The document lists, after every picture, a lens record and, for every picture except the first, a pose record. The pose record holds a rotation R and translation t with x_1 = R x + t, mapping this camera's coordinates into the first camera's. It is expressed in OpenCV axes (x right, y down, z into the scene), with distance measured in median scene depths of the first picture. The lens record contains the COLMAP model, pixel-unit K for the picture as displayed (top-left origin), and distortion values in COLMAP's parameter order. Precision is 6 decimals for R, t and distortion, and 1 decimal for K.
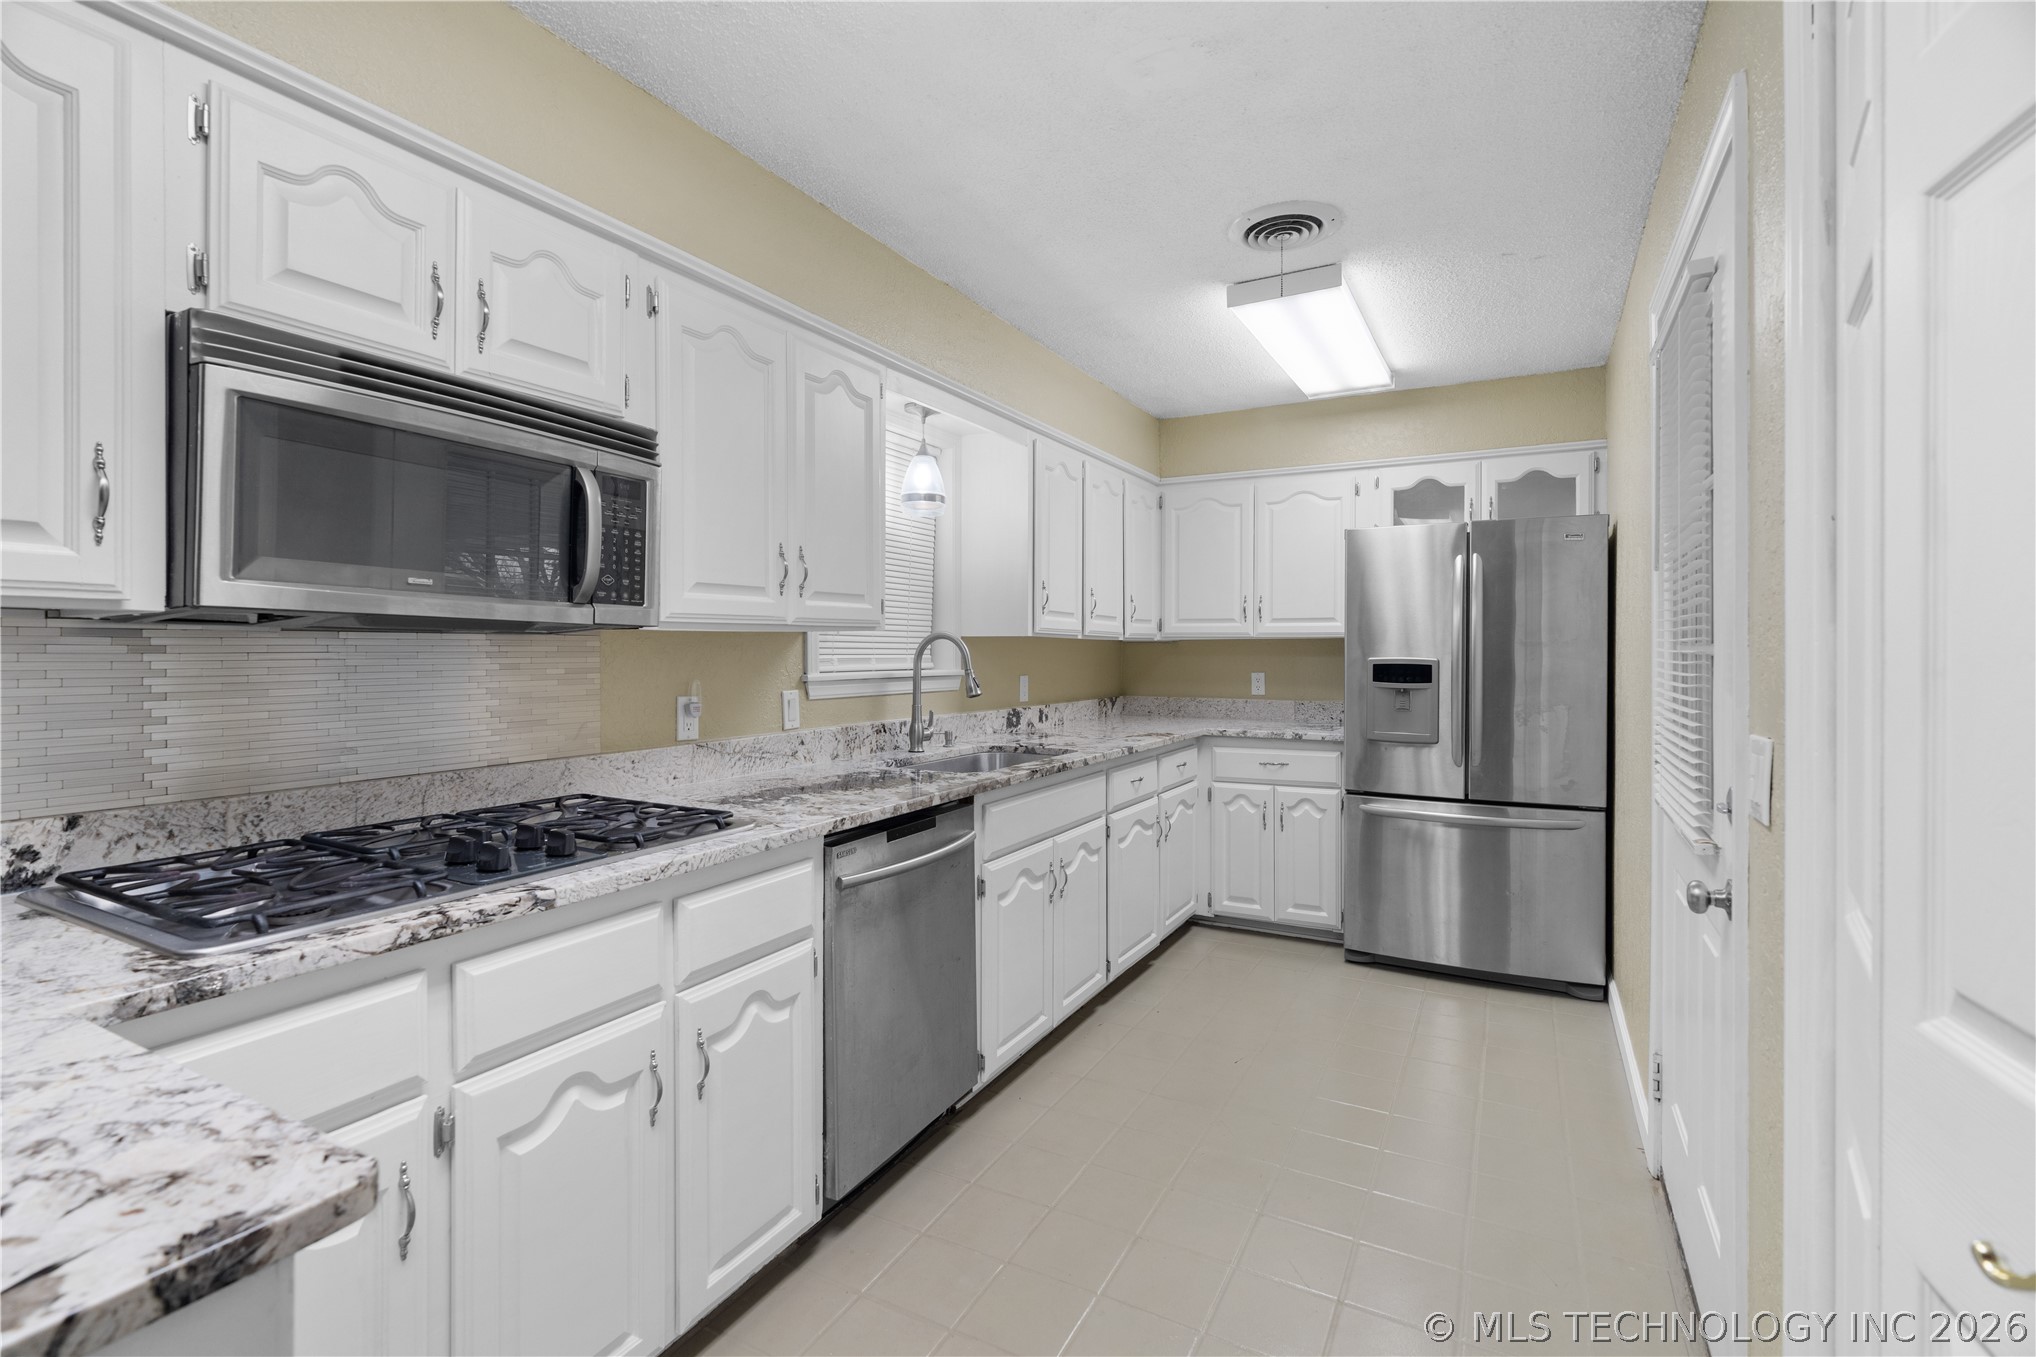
lens RADIAL K [[941.4, 0, 1026.6], [0, 941.4, 660.8], [0, 0, 1]] dist [-0.015201, 0.005486]
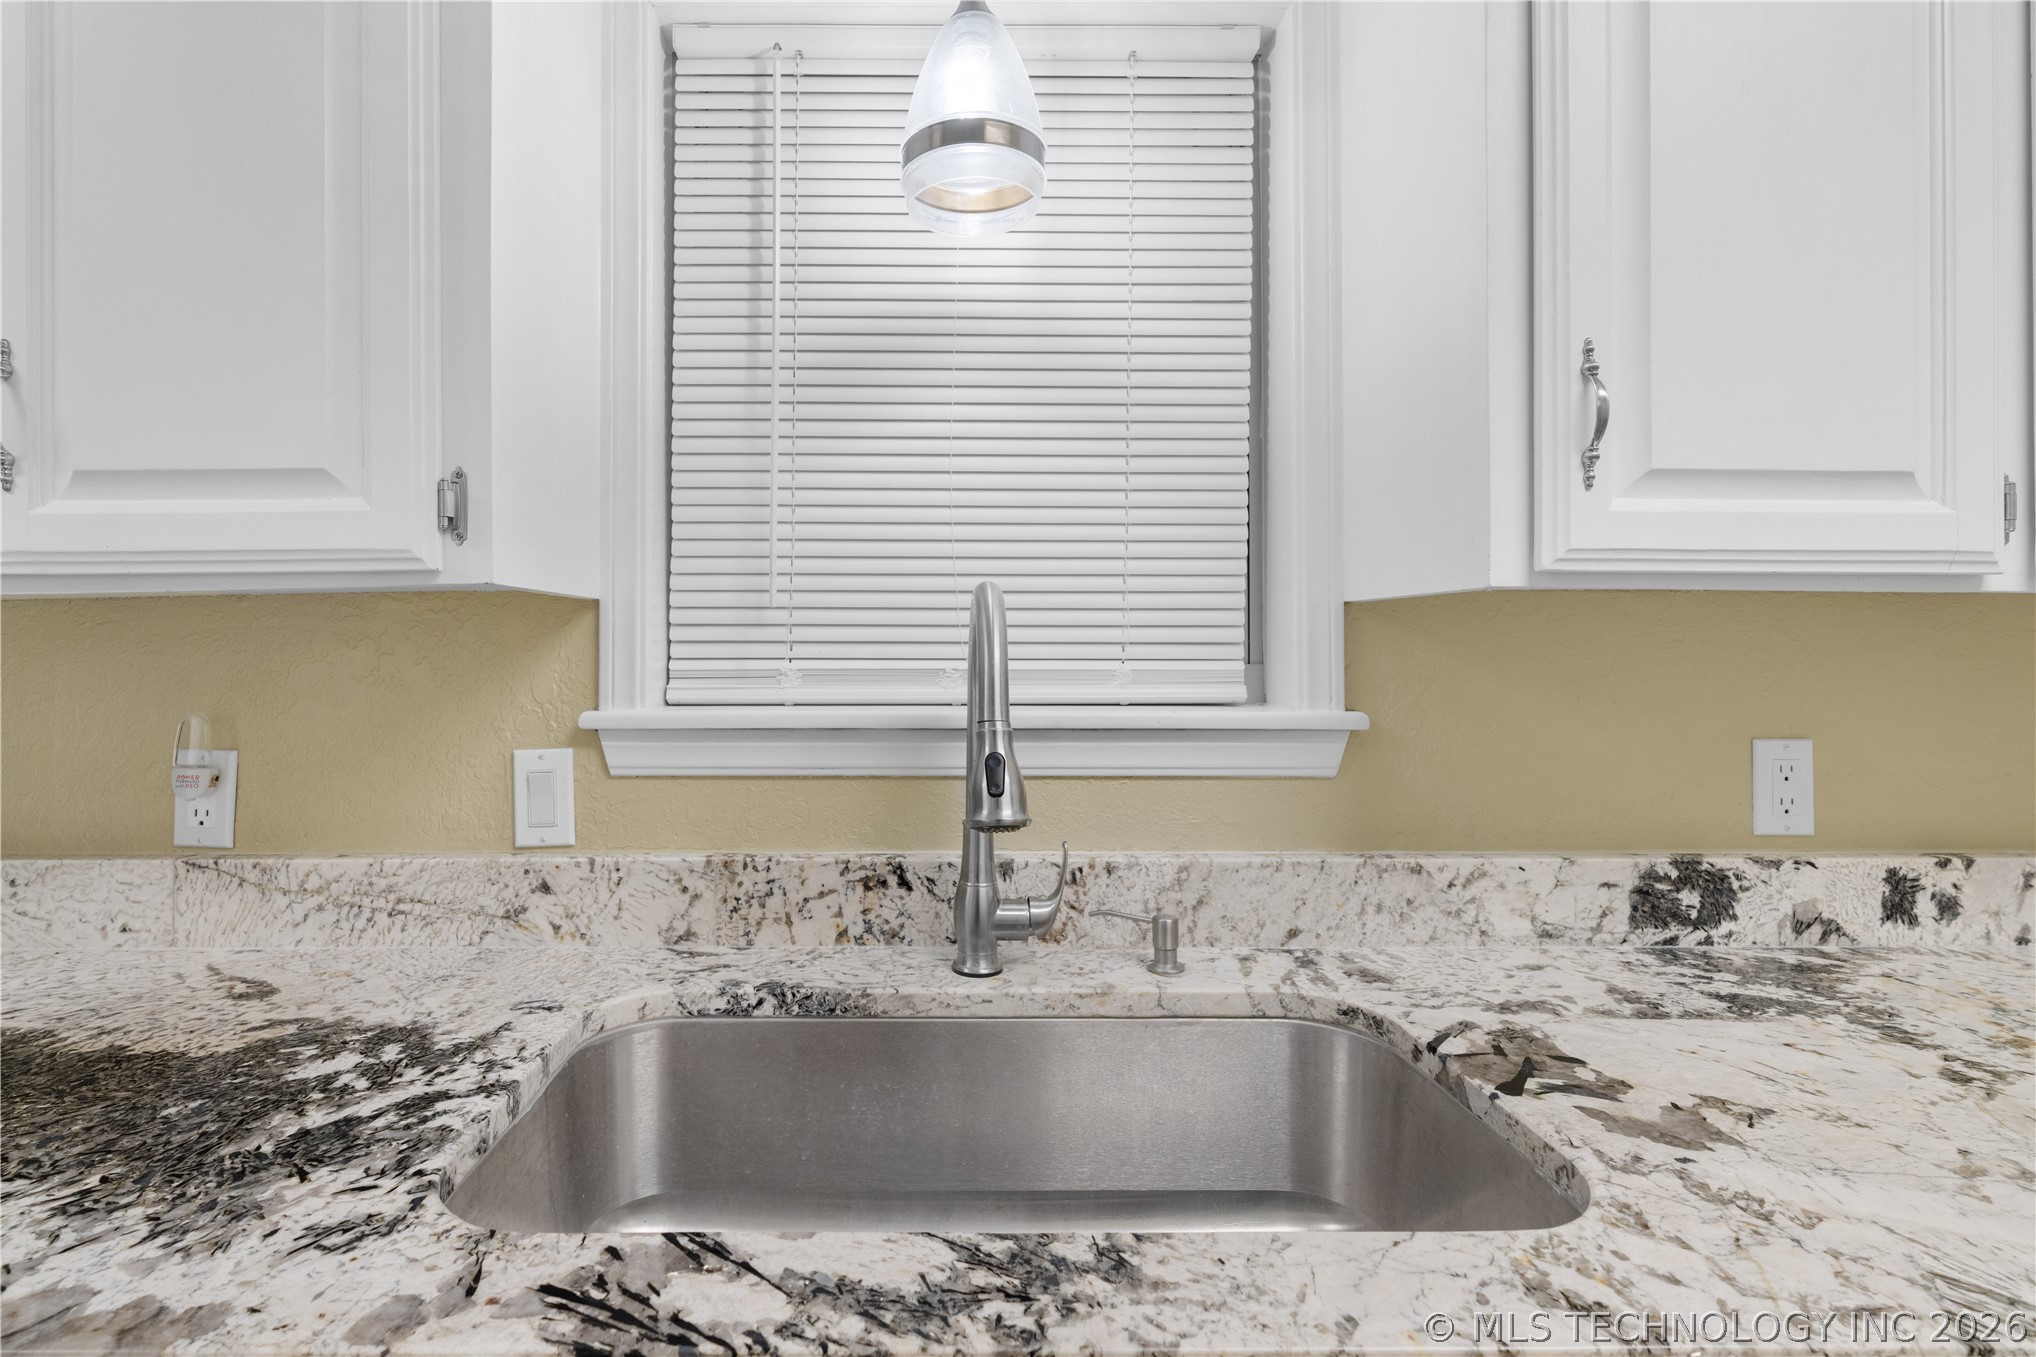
lens RADIAL K [[941.4, 0, 960.9], [0, 941.4, 638.1], [0, 0, 1]] dist [-0.015201, 0.005486]
pose [[0.466634, -0.017199, -0.884283, 0.181964], [-0.007343, 0.999701, -0.023319, -0.007907], [0.884420, 0.017375, 0.466368, 0.950466]]
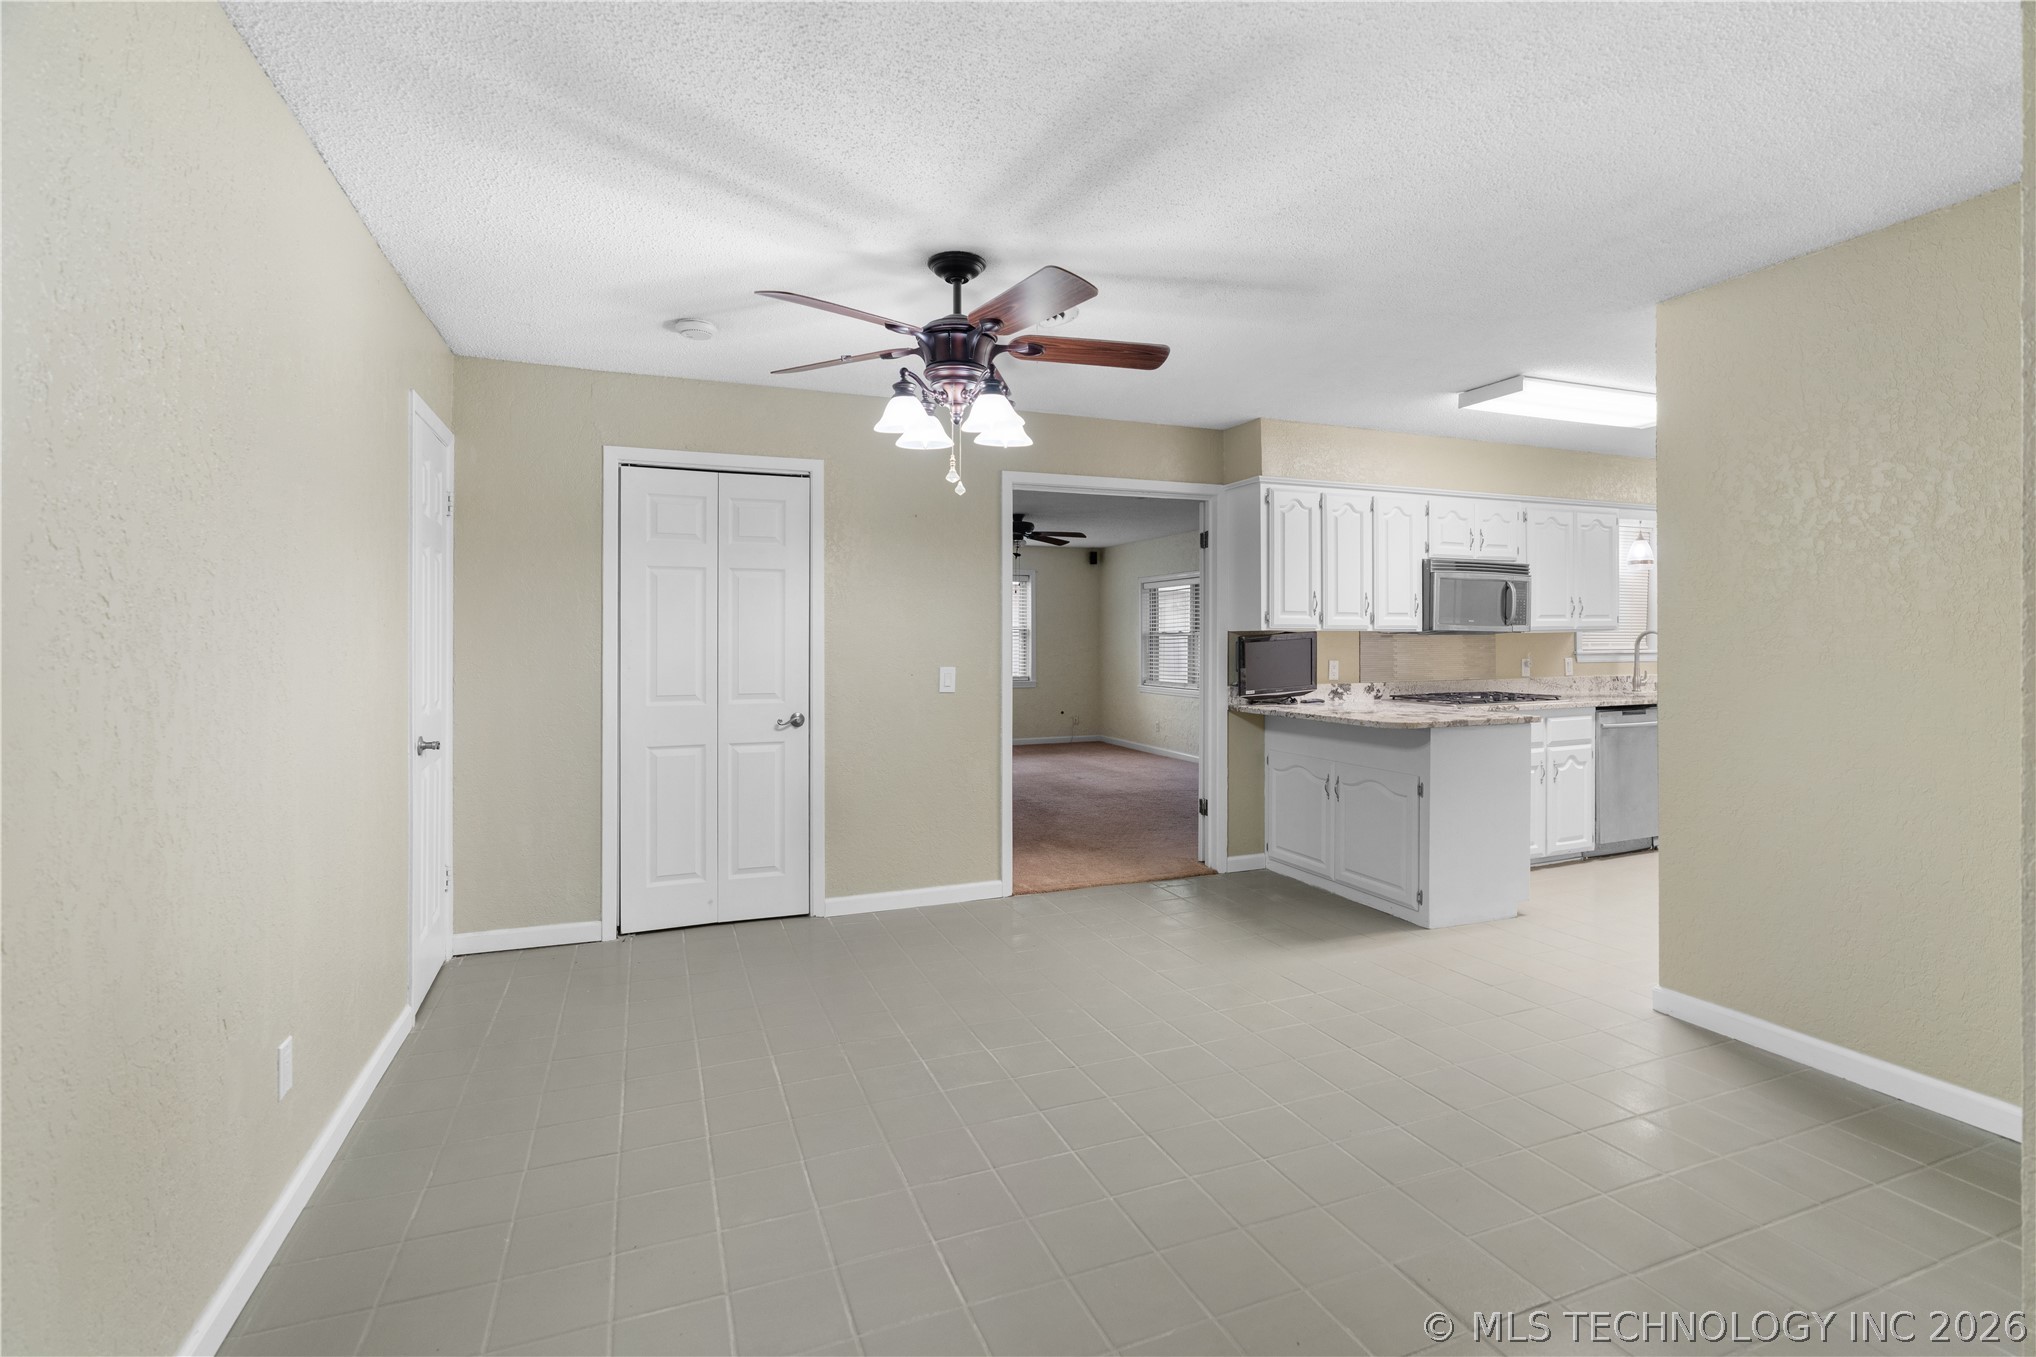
lens RADIAL K [[941.4, 0, 1011.9], [0, 941.4, 649.5], [0, 0, 1]] dist [-0.015201, 0.005486]
pose [[0.761179, 0.001013, -0.648541, 0.175610], [-0.002175, 0.999997, -0.000991, 0.015919], [0.648539, 0.002165, 0.761179, -1.483779]]
